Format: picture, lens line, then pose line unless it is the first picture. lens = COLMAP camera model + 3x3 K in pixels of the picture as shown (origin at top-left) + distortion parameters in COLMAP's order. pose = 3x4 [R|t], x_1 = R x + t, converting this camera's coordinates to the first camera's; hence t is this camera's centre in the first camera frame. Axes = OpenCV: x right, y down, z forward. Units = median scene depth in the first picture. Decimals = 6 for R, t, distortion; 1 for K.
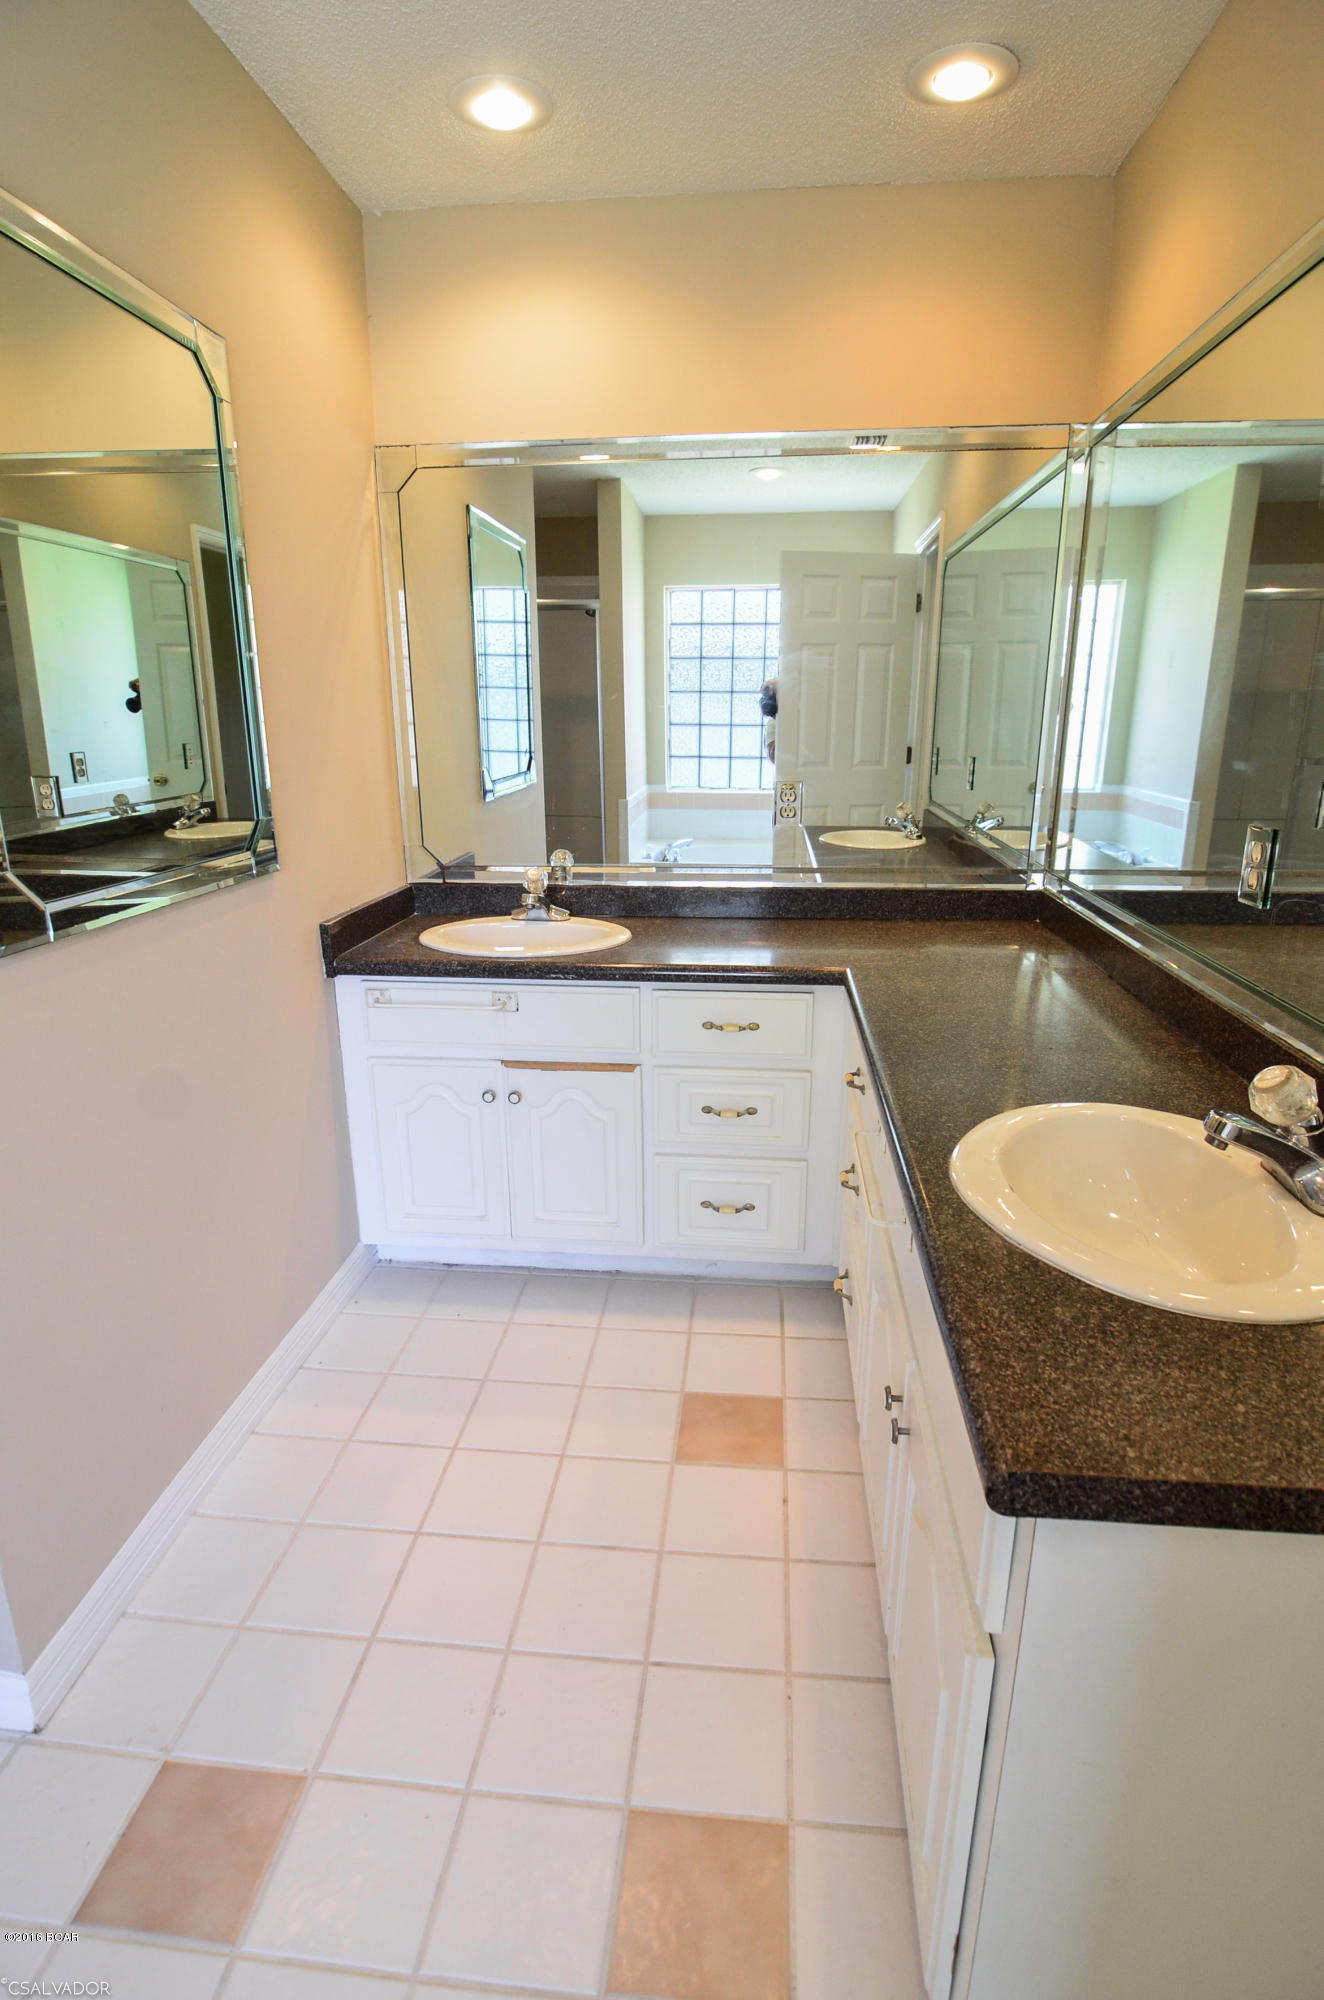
lens RADIAL K [[982.5, 0, 669.9], [0, 982.5, 1000.0], [0, 0, 1]] dist [-0.004943, -0.010974]
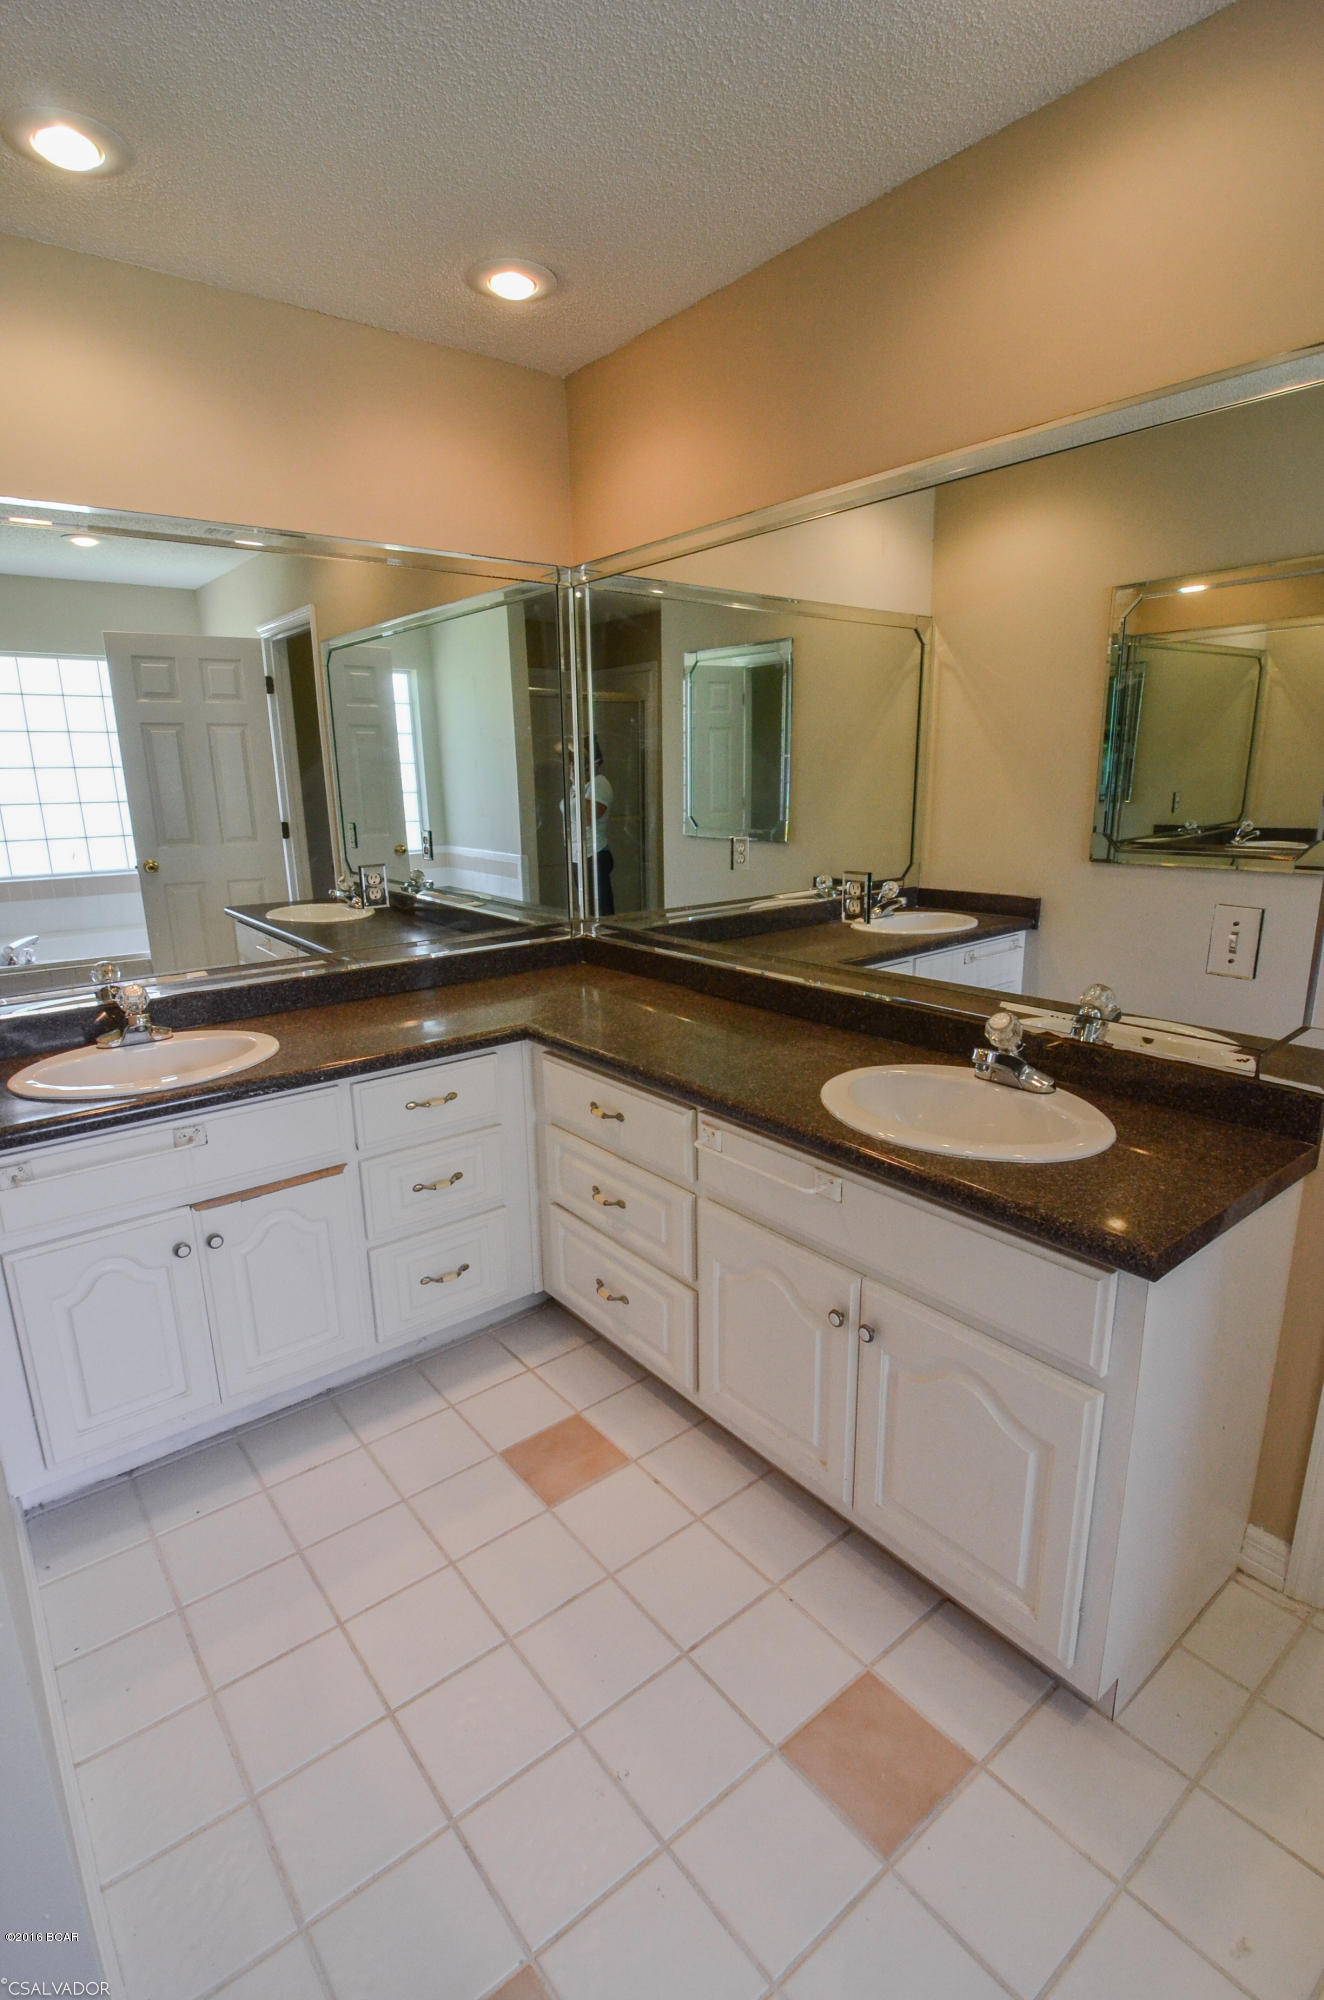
lens RADIAL K [[936.1, 0, 662.0], [0, 936.1, 1000.0], [0, 0, 1]] dist [-0.001833, -0.011120]
pose [[0.728337, -0.172521, 0.663145, -0.392575], [0.206737, 0.978014, 0.027375, -0.053506], [-0.653288, 0.117158, 0.747990, 0.085992]]
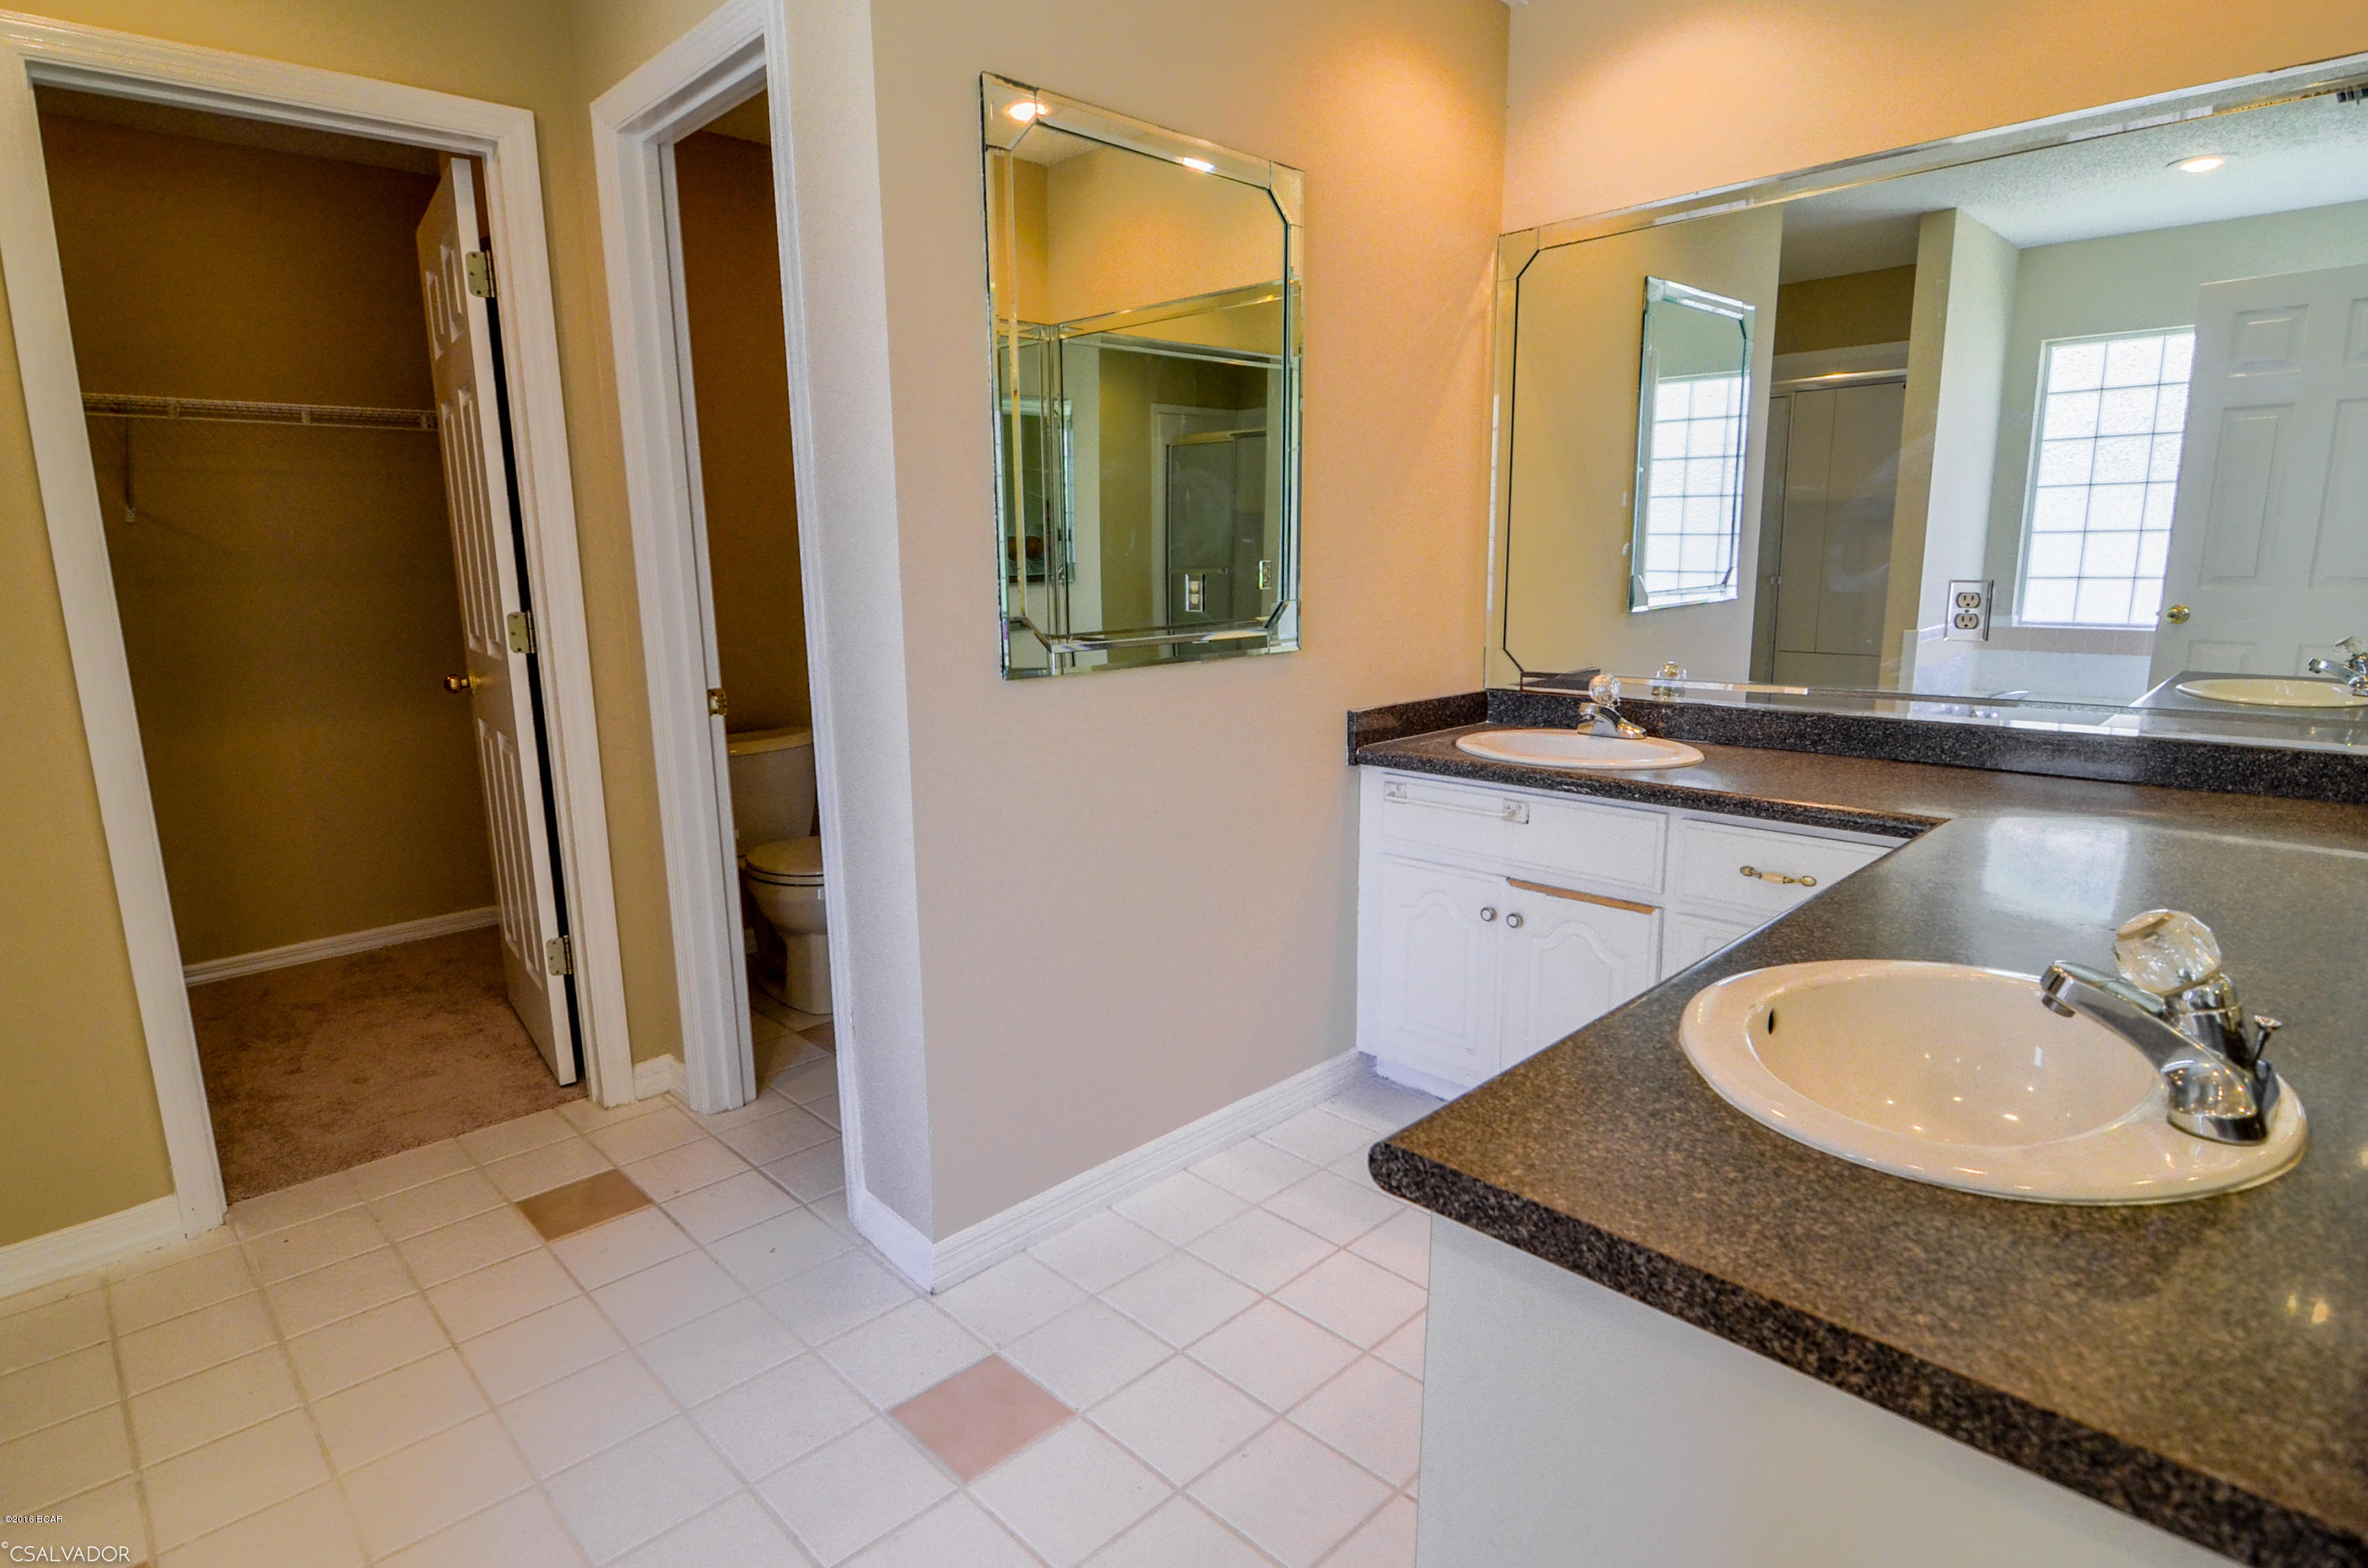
lens RADIAL K [[1193.6, 0, 1181.2], [0, 1193.6, 781.0], [0, 0, 1]] dist [0.000539, -0.014230]
pose [[0.769878, 0.109769, -0.628680, 0.282415], [-0.162161, 0.986412, -0.026352, 0.052966], [0.617246, 0.122235, 0.777217, -0.047226]]
